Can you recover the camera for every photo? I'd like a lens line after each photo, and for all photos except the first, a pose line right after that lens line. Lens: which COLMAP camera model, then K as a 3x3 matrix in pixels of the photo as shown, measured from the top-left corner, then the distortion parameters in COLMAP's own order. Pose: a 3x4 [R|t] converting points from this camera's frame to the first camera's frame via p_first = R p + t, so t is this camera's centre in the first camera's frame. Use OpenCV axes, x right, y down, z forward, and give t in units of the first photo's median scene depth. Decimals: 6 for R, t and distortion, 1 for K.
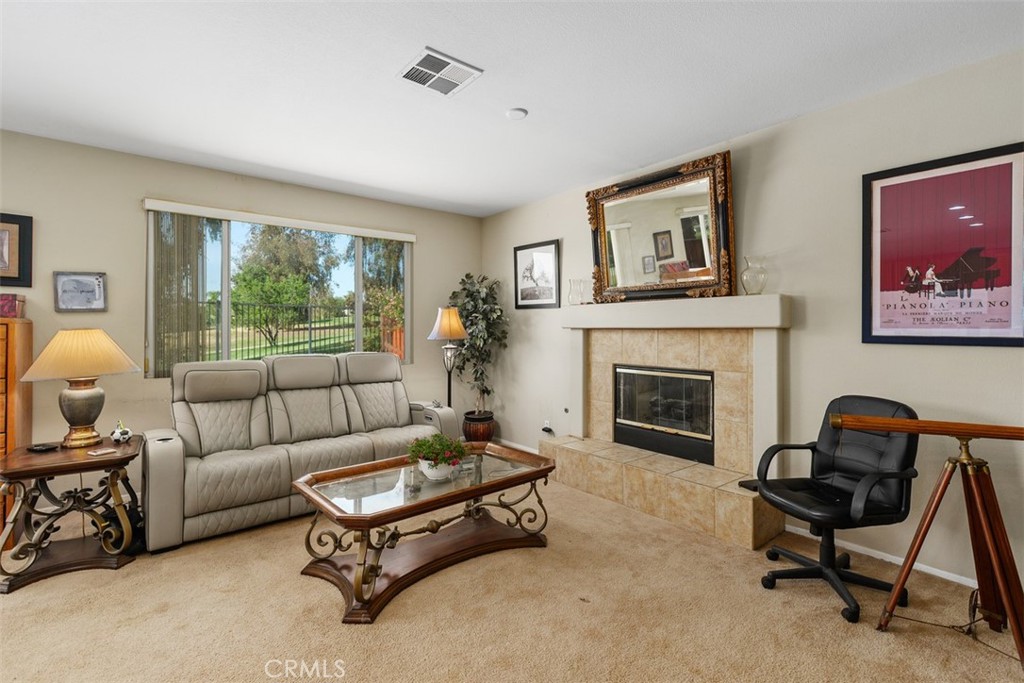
lens RADIAL K [[472.9, 0, 511.7], [0, 472.9, 324.6], [0, 0, 1]] dist [0.000980, 0.000223]
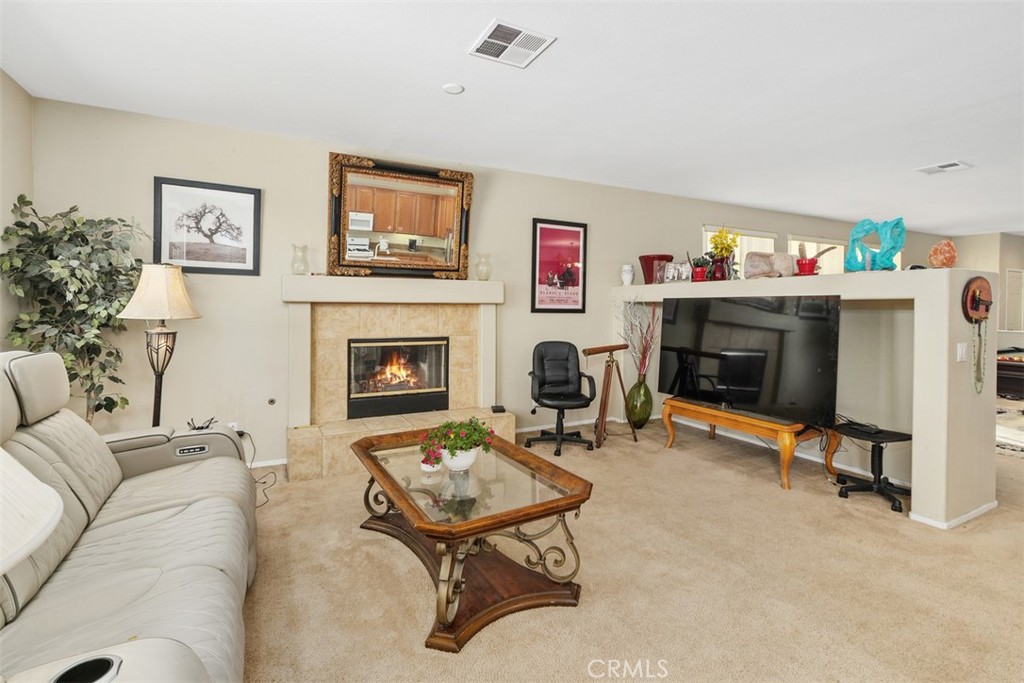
lens RADIAL K [[480.4, 0, 510.9], [0, 480.4, 310.6], [0, 0, 1]] dist [-0.000800, -0.000088]
pose [[0.195775, -0.006999, 0.980624, -0.806970], [-0.015919, 0.999820, 0.010314, 0.010516], [-0.980520, -0.017630, 0.195628, 0.563266]]
